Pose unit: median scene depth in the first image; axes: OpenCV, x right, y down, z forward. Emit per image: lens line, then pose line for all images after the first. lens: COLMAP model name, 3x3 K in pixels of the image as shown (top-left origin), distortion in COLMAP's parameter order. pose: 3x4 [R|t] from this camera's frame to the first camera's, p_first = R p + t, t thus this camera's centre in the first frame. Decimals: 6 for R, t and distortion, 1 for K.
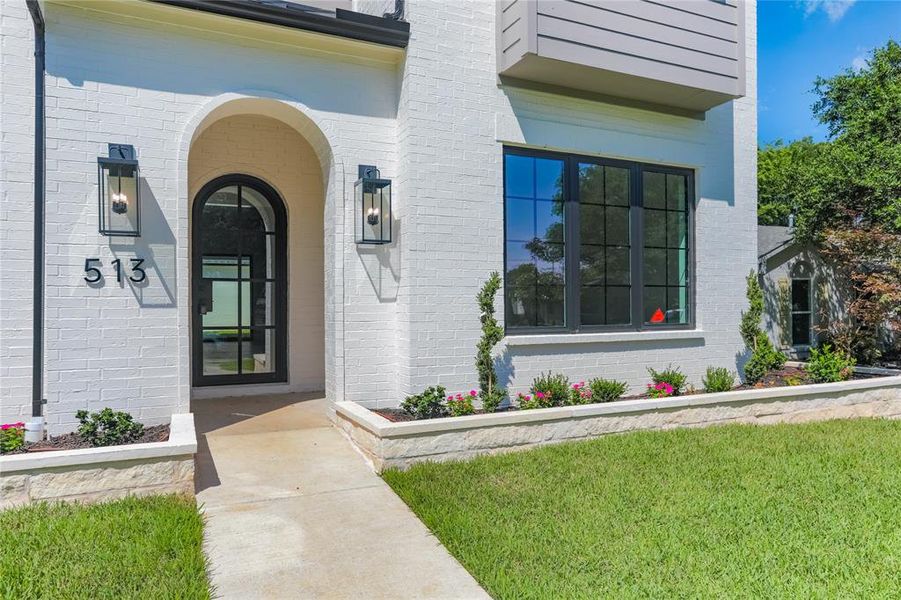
lens RADIAL K [[462.0, 0, 450.9], [0, 462.0, 291.2], [0, 0, 1]] dist [-0.003347, -0.000472]
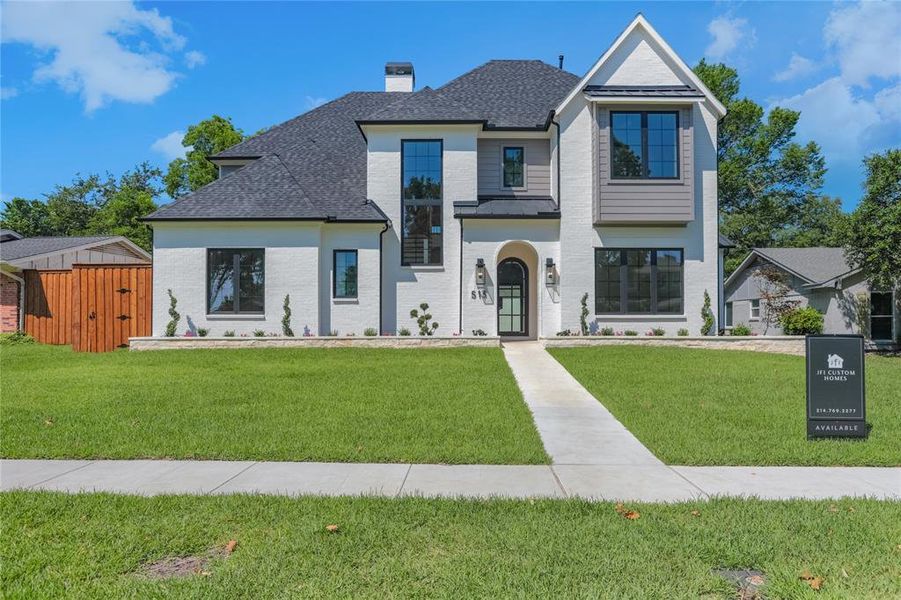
lens RADIAL K [[482.3, 0, 448.1], [0, 482.3, 308.7], [0, 0, 1]] dist [-0.038628, 0.024524]
pose [[0.836865, -0.000837, -0.547408, 0.989211], [-0.002915, 0.999978, -0.005986, 0.079332], [0.547401, 0.006605, 0.836844, -1.999917]]
